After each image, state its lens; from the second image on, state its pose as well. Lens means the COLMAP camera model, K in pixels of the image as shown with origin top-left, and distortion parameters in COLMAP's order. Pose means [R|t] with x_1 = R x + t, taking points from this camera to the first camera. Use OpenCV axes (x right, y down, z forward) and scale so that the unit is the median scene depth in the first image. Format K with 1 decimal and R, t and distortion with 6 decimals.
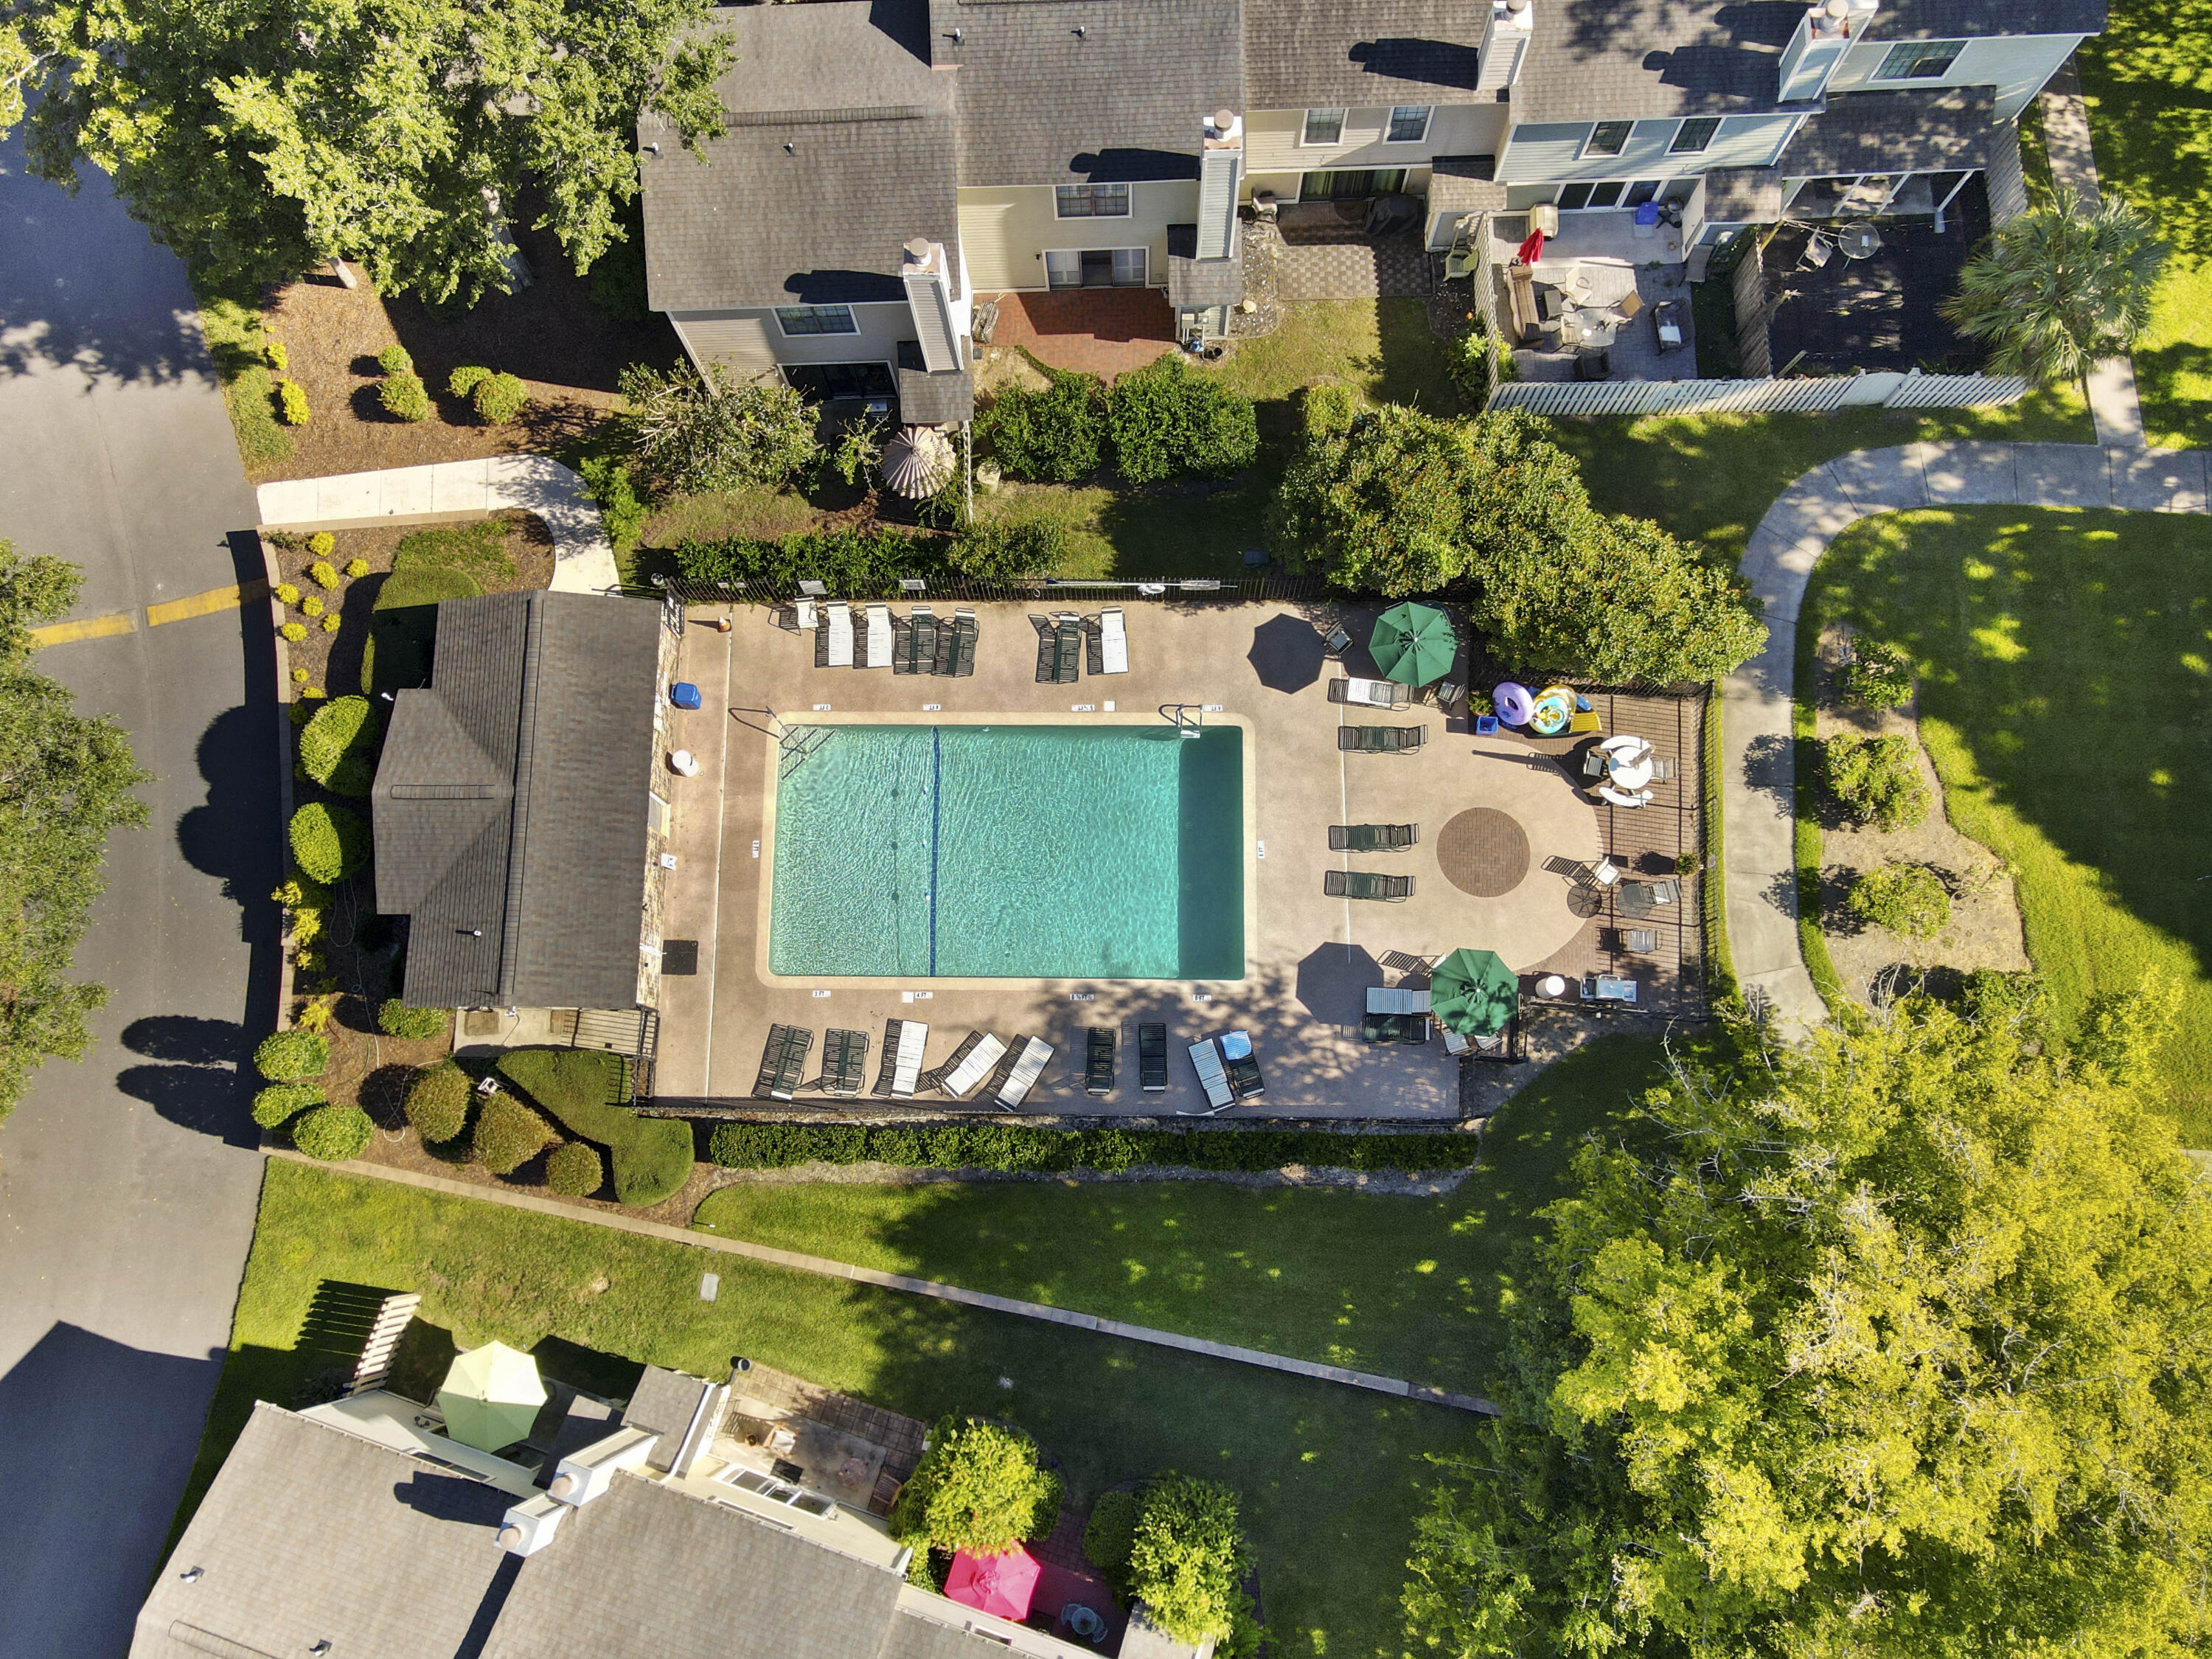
lens RADIAL K [[1573.9, 0, 1104.0], [0, 1573.9, 829.6], [0, 0, 1]] dist [0.010208, 0.019910]
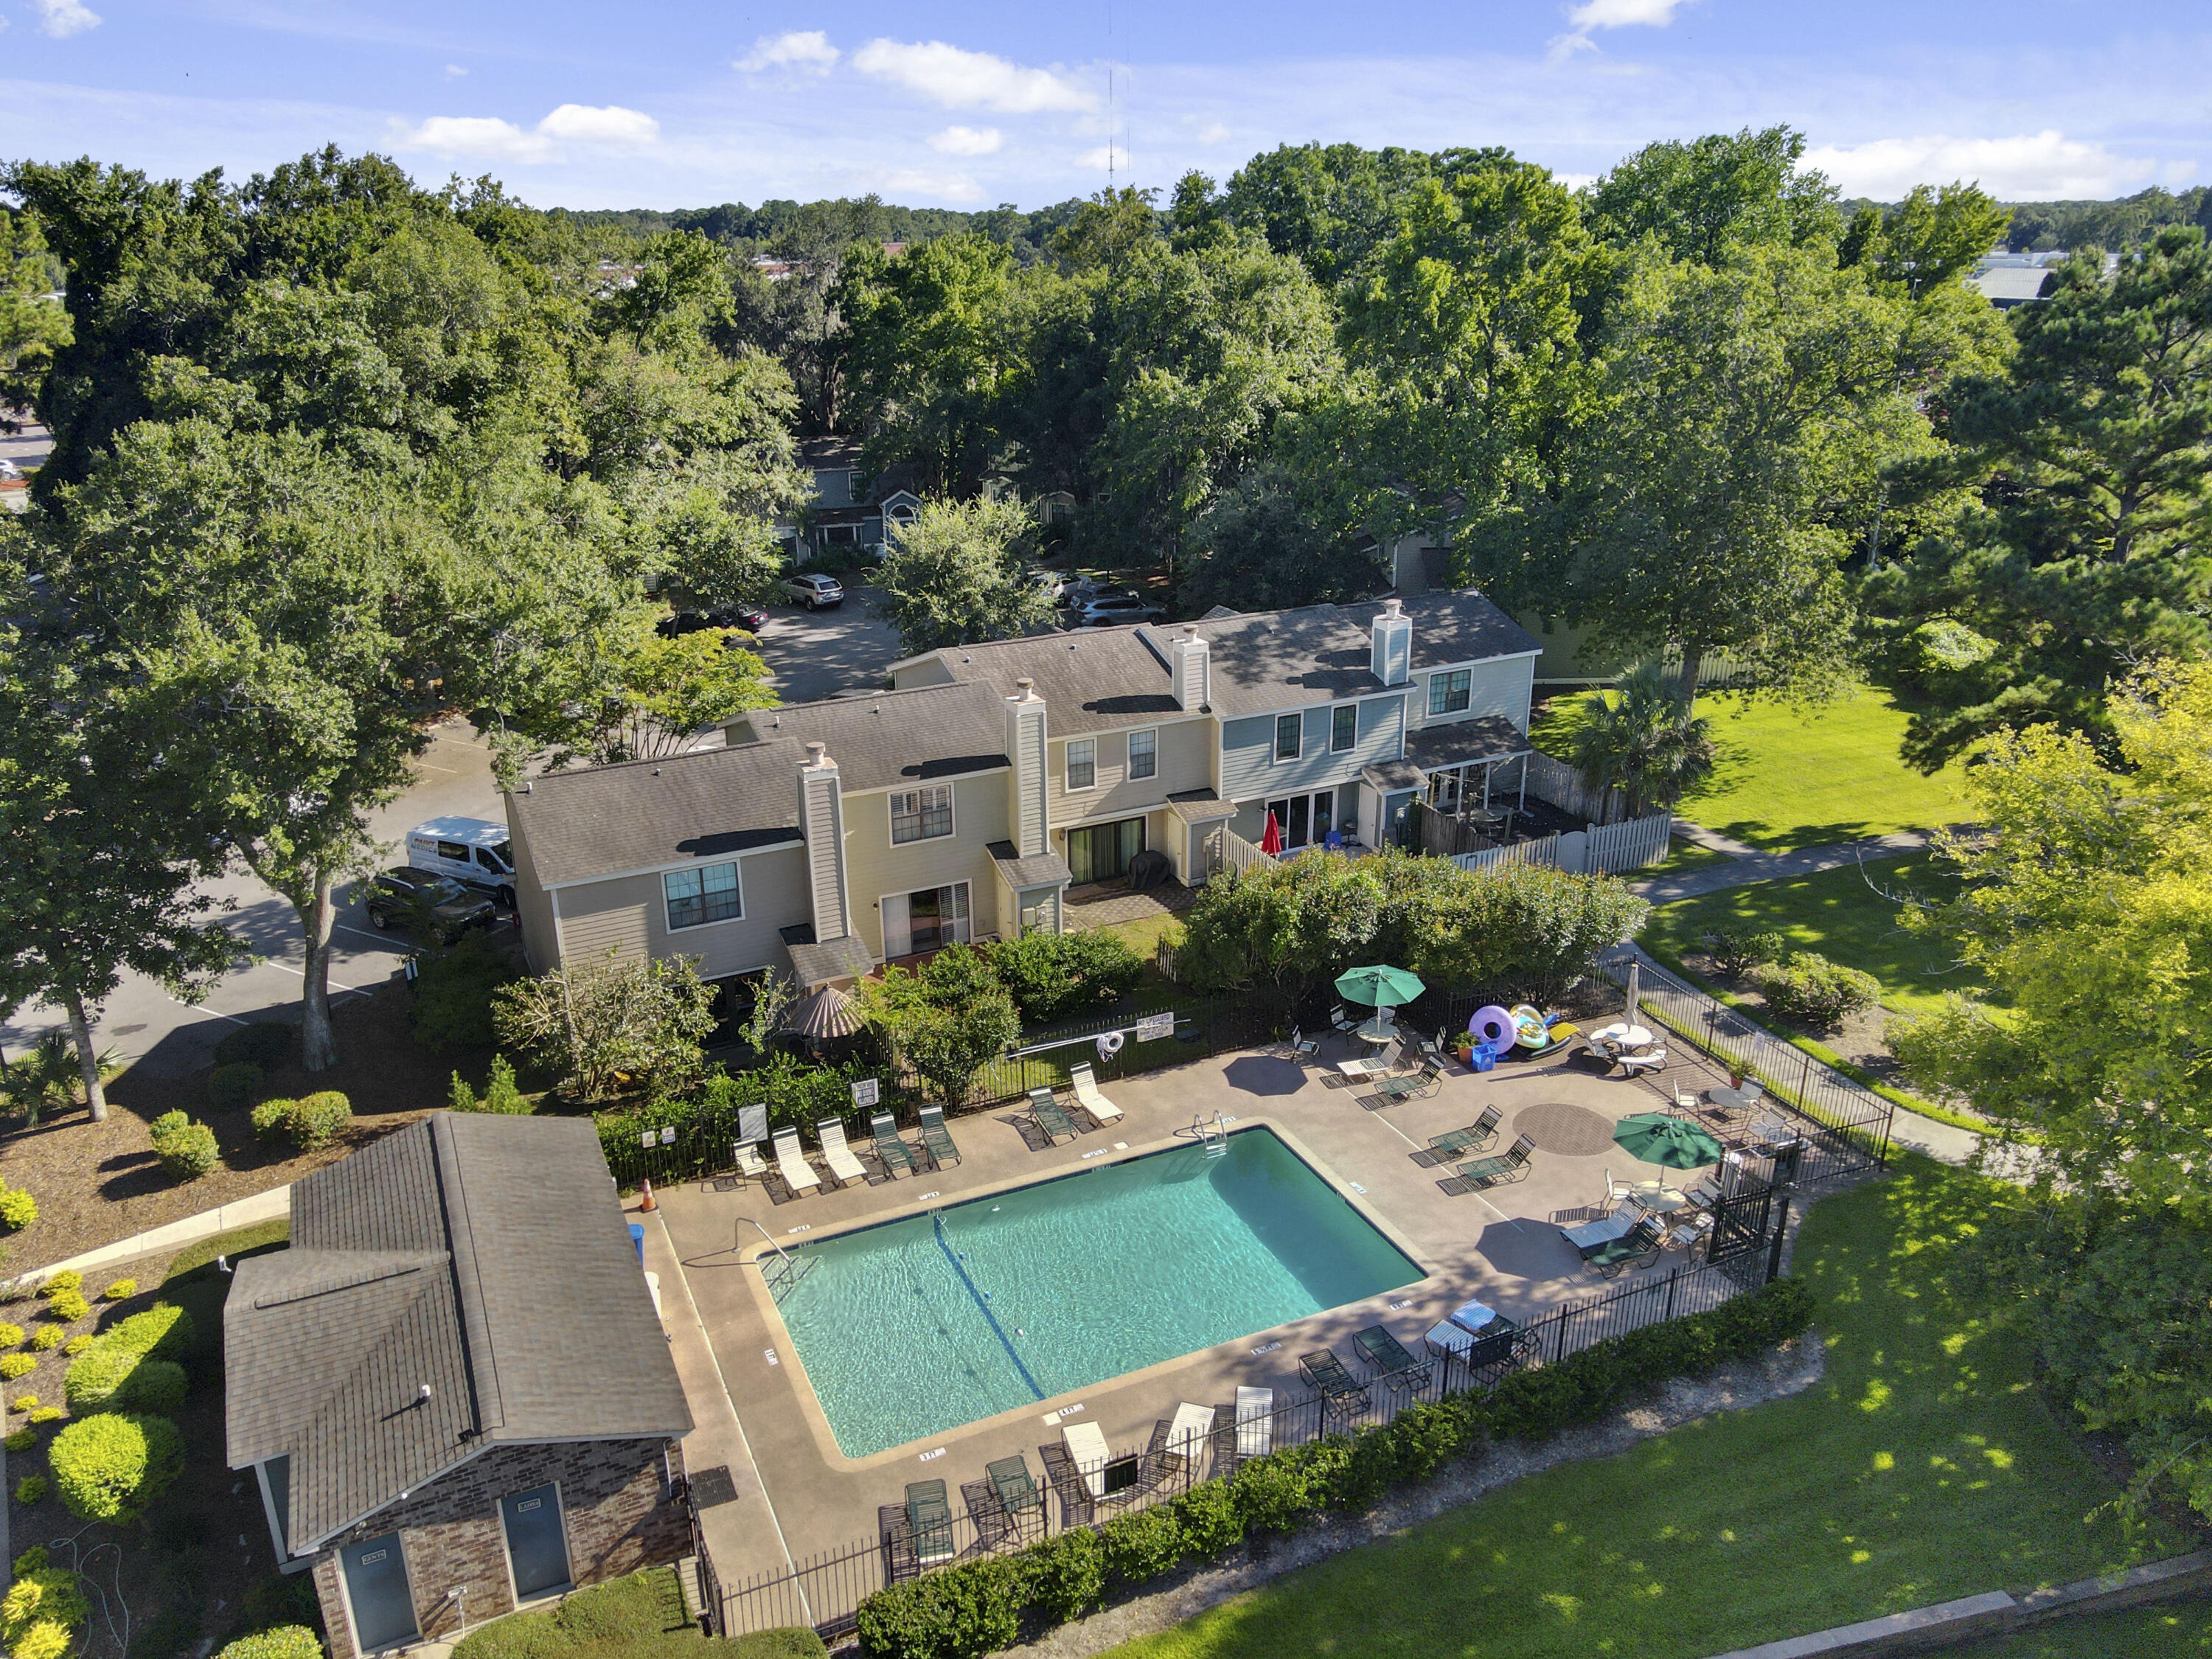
lens RADIAL K [[1573.9, 0, 1110.3], [0, 1573.9, 827.7], [0, 0, 1]] dist [0.010208, 0.019910]
pose [[0.903735, -0.151894, 0.400239, -0.331116], [0.417649, 0.518086, -0.746429, 0.488887], [-0.093980, 0.841733, 0.531651, 0.394602]]
